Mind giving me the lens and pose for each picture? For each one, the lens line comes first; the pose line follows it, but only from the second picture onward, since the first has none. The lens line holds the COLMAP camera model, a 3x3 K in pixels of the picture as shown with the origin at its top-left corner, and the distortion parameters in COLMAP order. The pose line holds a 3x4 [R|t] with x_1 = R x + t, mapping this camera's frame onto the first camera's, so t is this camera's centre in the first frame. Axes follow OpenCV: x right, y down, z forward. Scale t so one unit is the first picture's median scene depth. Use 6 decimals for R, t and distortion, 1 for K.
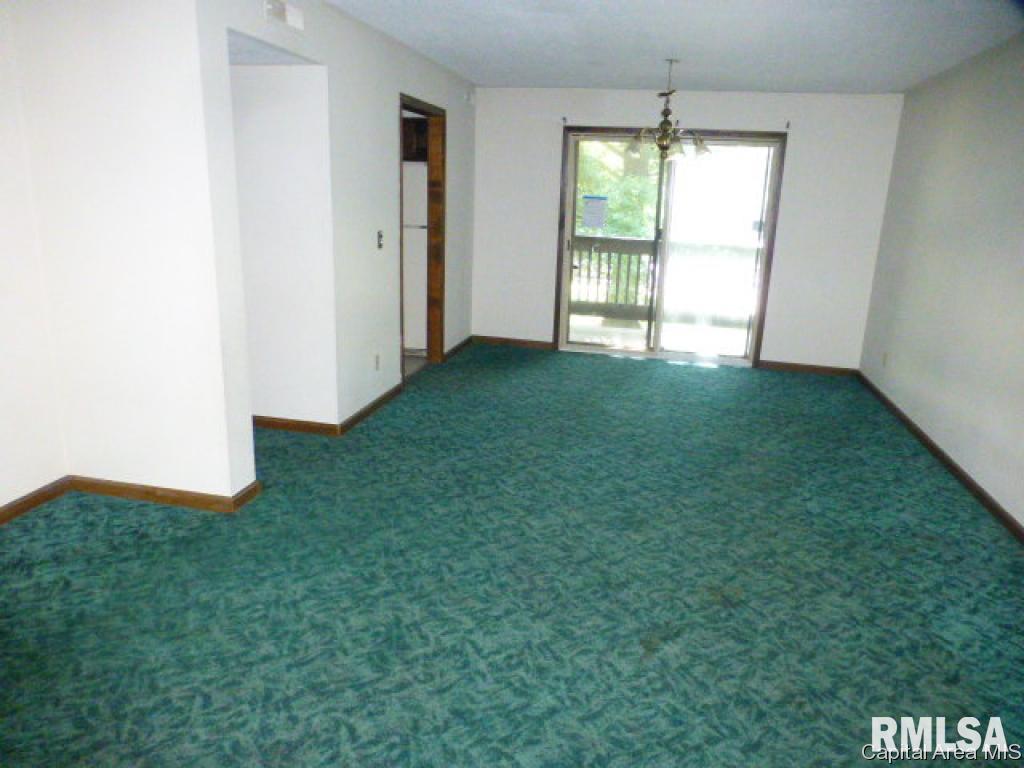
lens RADIAL K [[715.1, 0, 512.0], [0, 715.1, 384.0], [0, 0, 1]] dist [-0.058473, -0.002905]
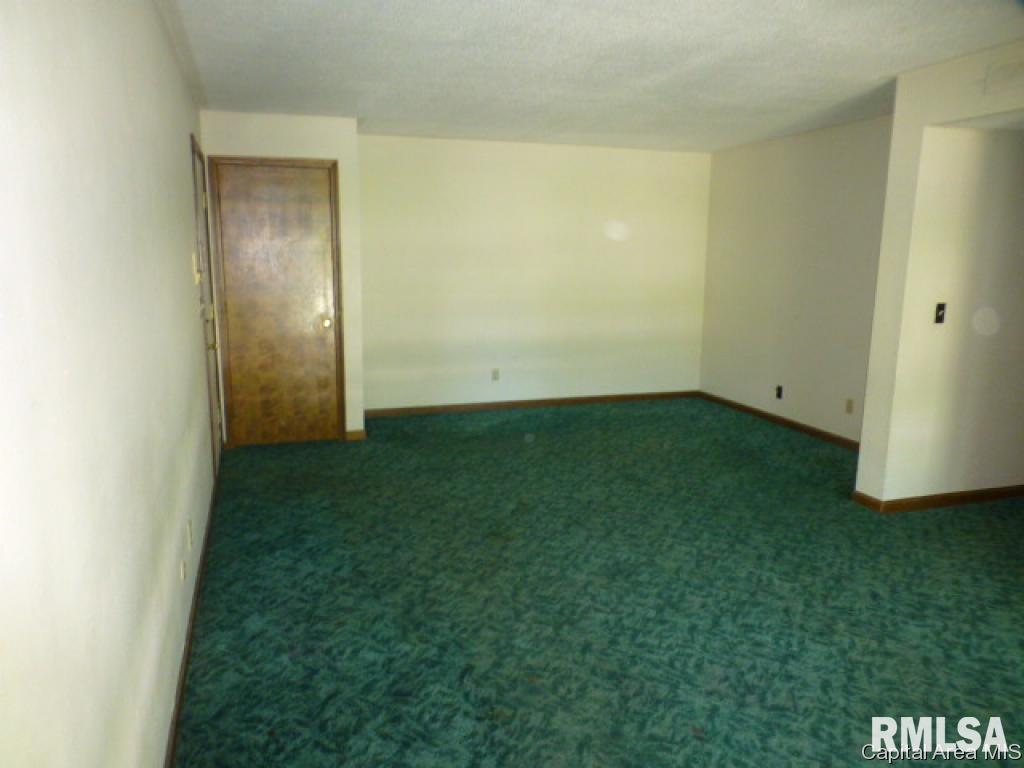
lens RADIAL K [[715.1, 0, 512.0], [0, 715.1, 384.0], [0, 0, 1]] dist [-0.058473, -0.002905]
pose [[-0.846357, 0.050161, -0.530249, 0.823775], [-0.185646, 0.905340, 0.381962, -0.398926], [0.499215, 0.421715, -0.756929, 1.607528]]
